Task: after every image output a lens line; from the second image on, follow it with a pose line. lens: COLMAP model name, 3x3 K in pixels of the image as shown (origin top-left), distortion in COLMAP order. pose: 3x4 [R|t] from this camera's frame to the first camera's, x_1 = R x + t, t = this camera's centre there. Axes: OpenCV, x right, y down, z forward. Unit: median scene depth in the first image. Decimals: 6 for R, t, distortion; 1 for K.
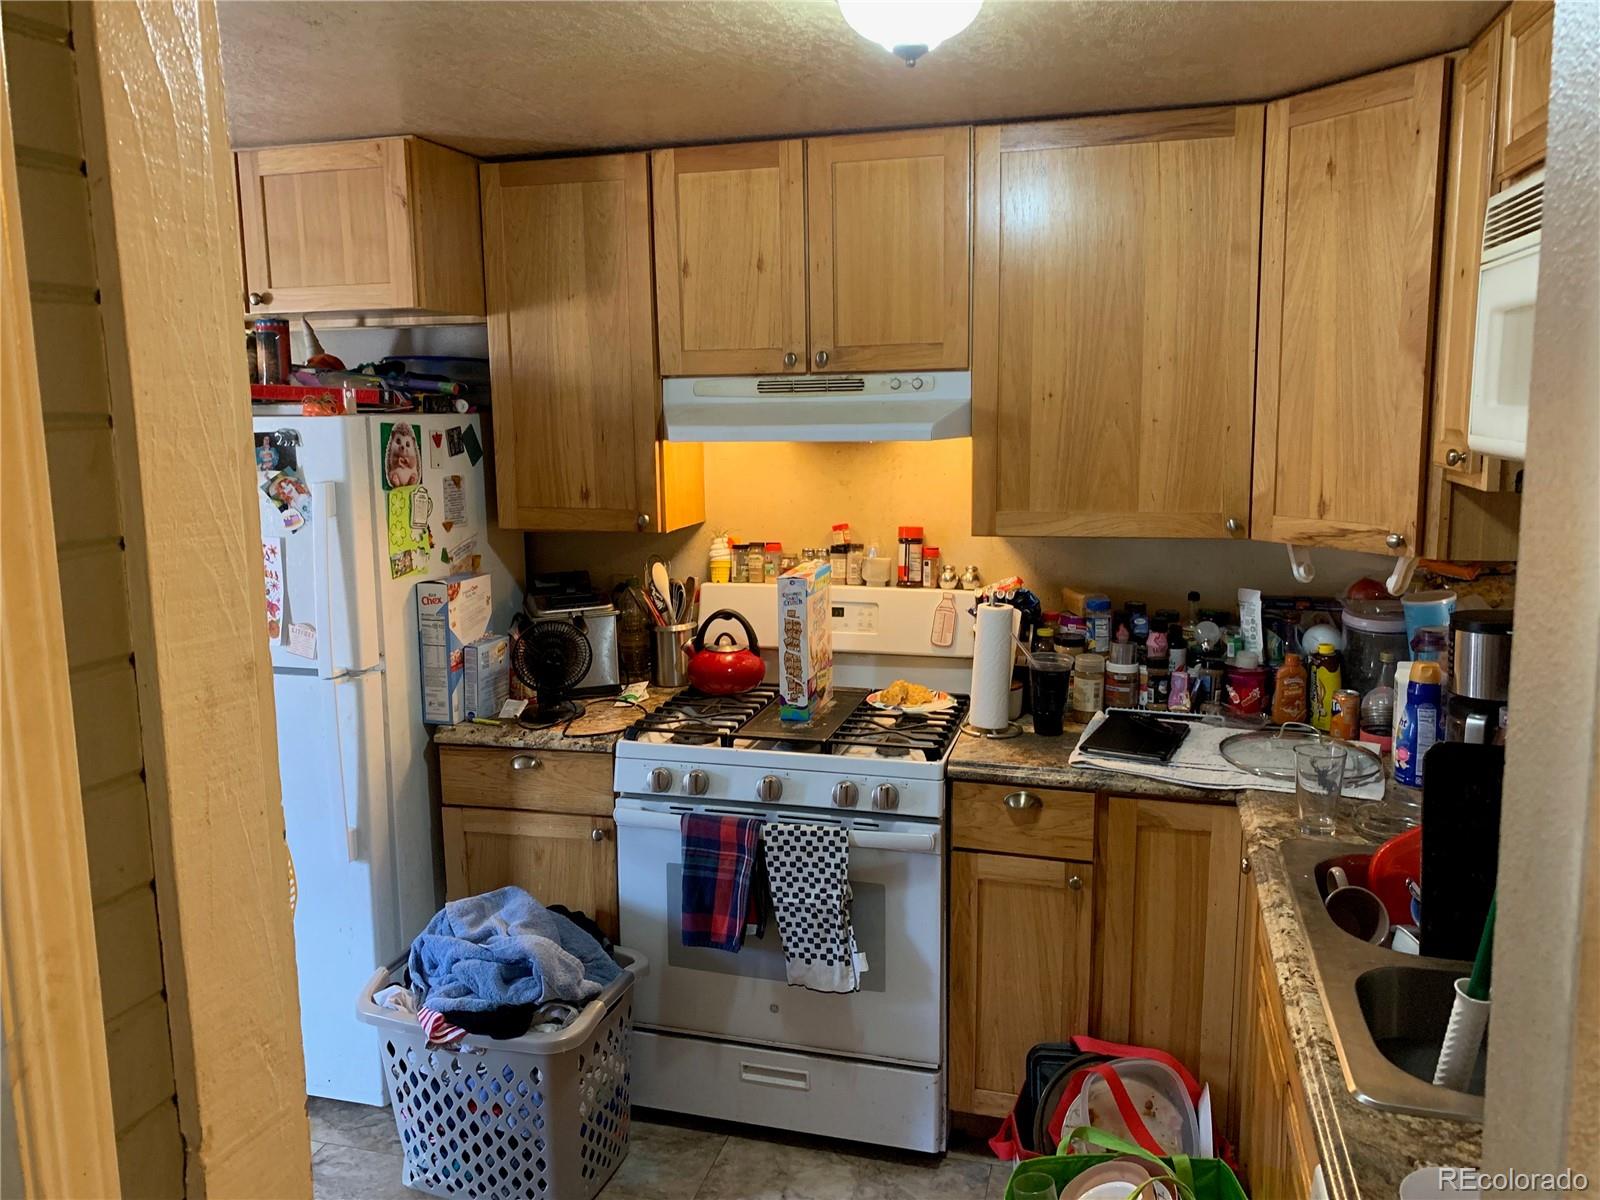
lens RADIAL K [[1224.1, 0, 789.1], [0, 1224.1, 588.7], [0, 0, 1]] dist [0.089387, -0.165892]
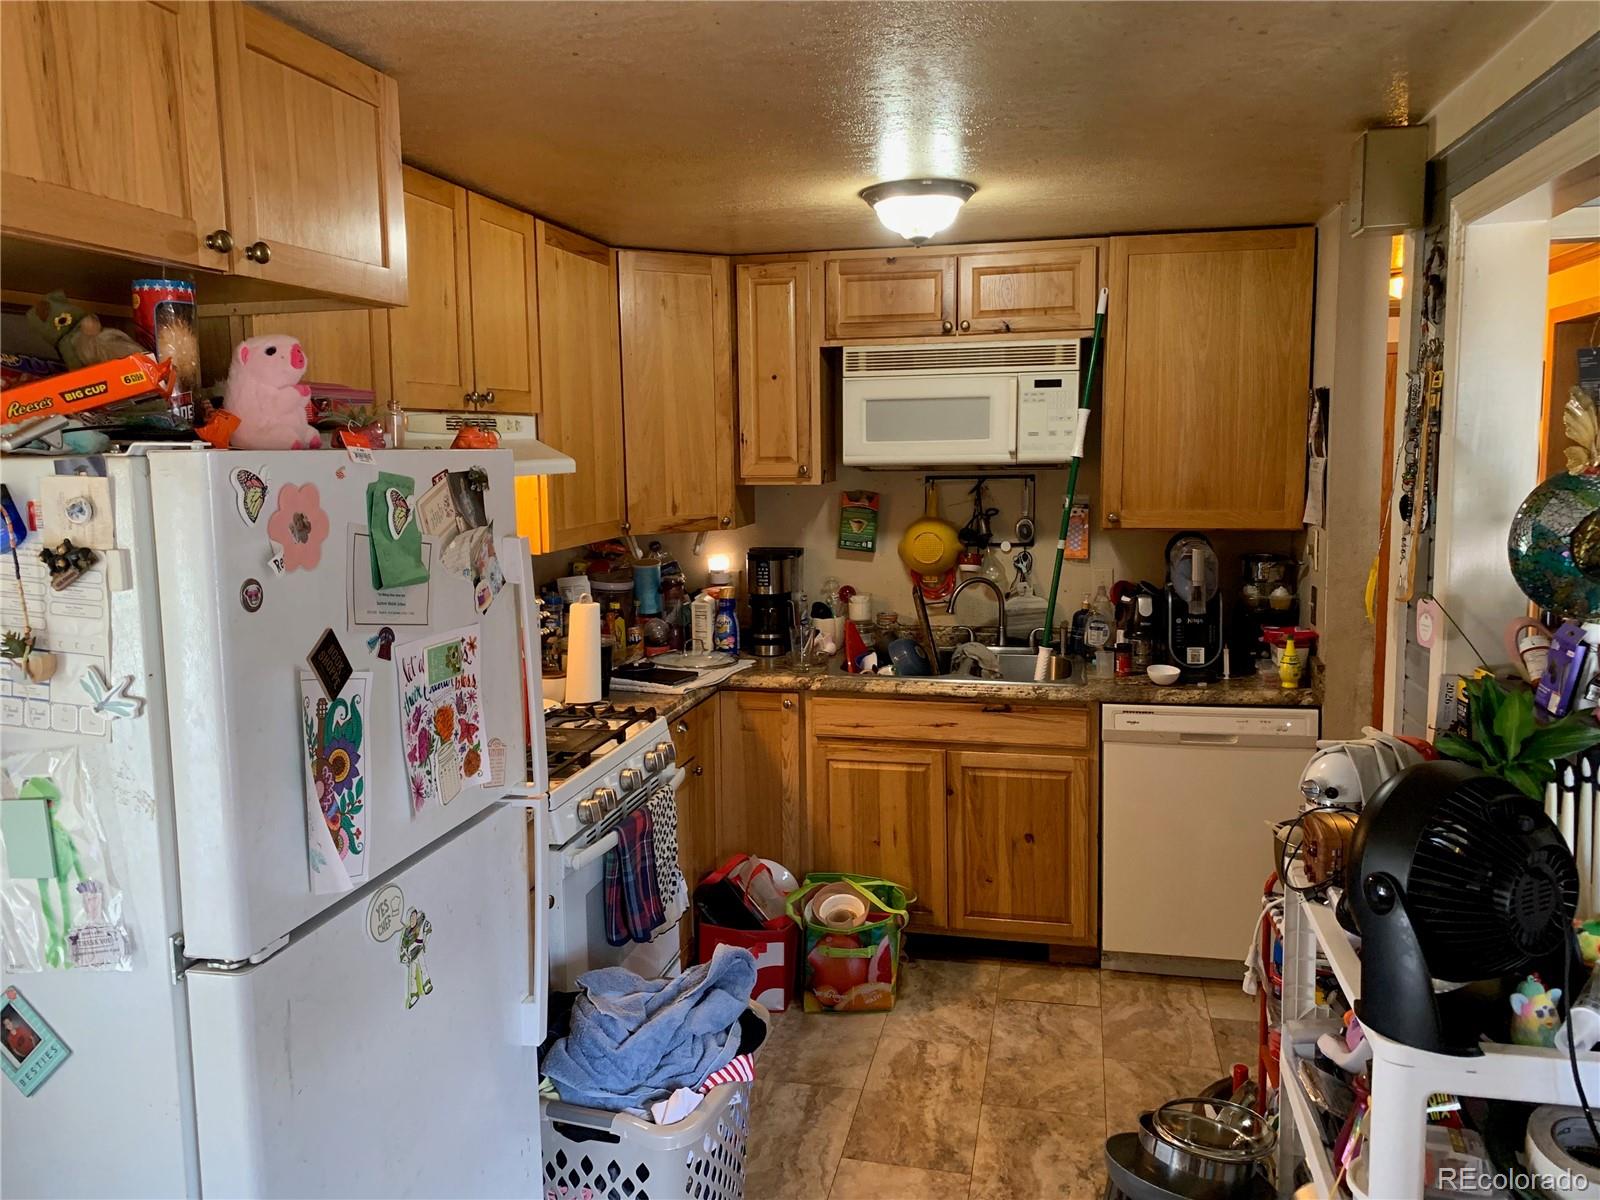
lens RADIAL K [[1224.1, 0, 789.1], [0, 1224.1, 588.7], [0, 0, 1]] dist [0.089387, -0.165892]
pose [[-0.055224, -0.104763, 0.992963, -1.109318], [0.163650, 0.980082, 0.112506, -0.110065], [-0.984971, 0.168712, -0.036980, 0.856408]]
